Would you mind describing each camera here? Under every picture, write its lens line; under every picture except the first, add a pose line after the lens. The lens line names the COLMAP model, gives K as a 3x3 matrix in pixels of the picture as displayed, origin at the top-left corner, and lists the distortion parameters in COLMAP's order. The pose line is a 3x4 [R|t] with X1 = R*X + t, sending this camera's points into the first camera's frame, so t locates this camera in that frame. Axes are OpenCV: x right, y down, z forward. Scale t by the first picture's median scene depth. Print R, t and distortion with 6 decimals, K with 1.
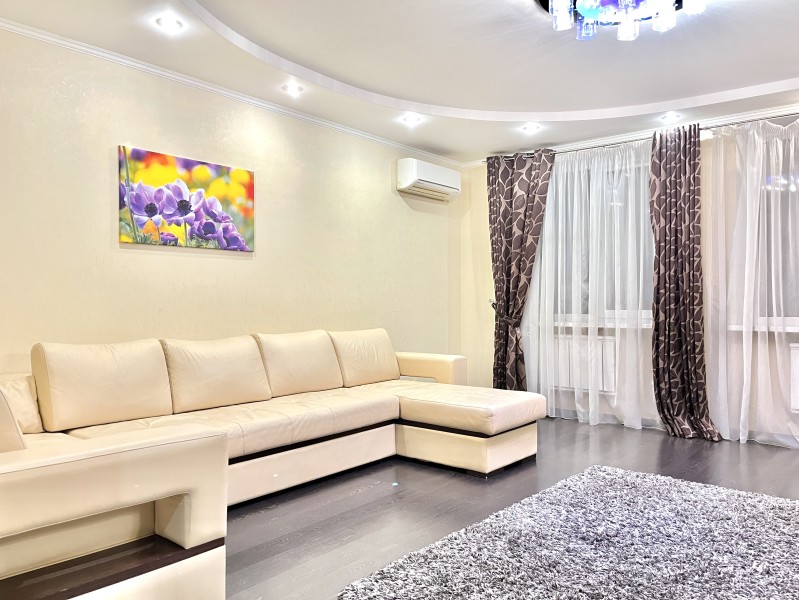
lens RADIAL K [[603.9, 0, 403.3], [0, 603.9, 300.6], [0, 0, 1]] dist [0.035743, -0.003867]
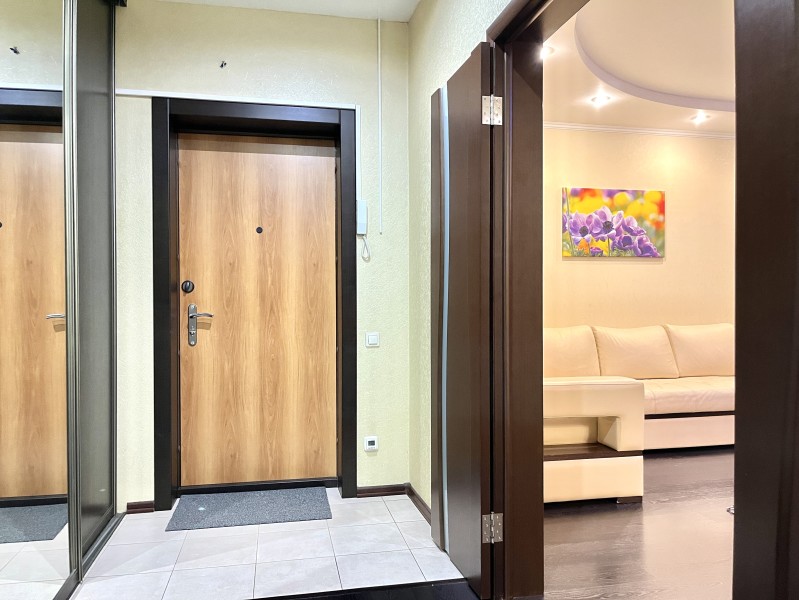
lens RADIAL K [[603.9, 0, 402.9], [0, 603.9, 300.4], [0, 0, 1]] dist [0.035743, -0.003867]
pose [[0.793277, 0.001534, -0.608859, 0.085616], [0.001911, 0.999986, 0.005010, -0.002233], [0.608858, -0.005138, 0.793262, -0.308486]]
